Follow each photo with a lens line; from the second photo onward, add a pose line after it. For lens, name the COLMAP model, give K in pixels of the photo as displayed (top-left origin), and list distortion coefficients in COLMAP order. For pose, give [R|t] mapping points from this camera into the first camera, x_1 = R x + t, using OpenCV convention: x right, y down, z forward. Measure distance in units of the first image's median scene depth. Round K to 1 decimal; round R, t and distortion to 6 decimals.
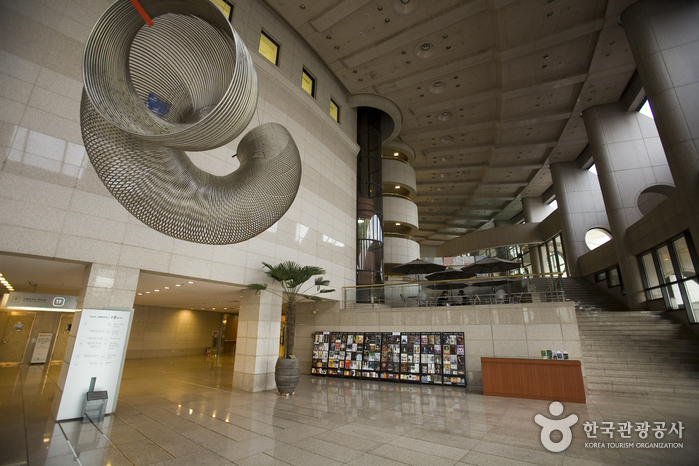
lens RADIAL K [[319.9, 0, 349.5], [0, 319.9, 233.0], [0, 0, 1]] dist [-0.059602, 0.025516]
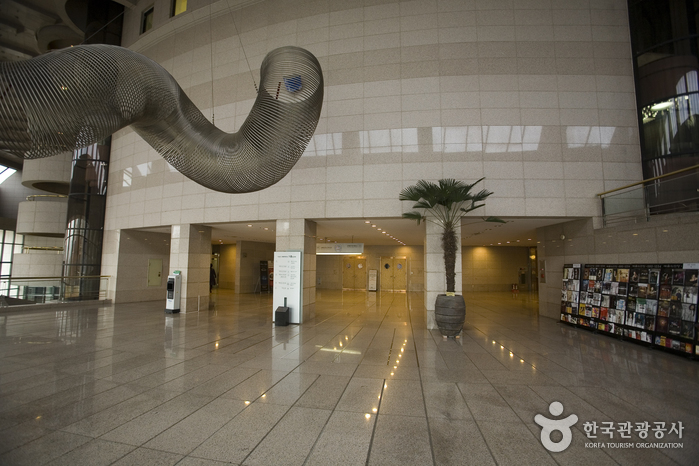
lens RADIAL K [[319.9, 0, 349.5], [0, 319.9, 233.0], [0, 0, 1]] dist [-0.059602, 0.025516]
pose [[0.459165, -0.099024, -0.882815, 0.319923], [0.263607, 0.964196, 0.028954, 0.108493], [0.848339, -0.246011, 0.468828, 0.320100]]
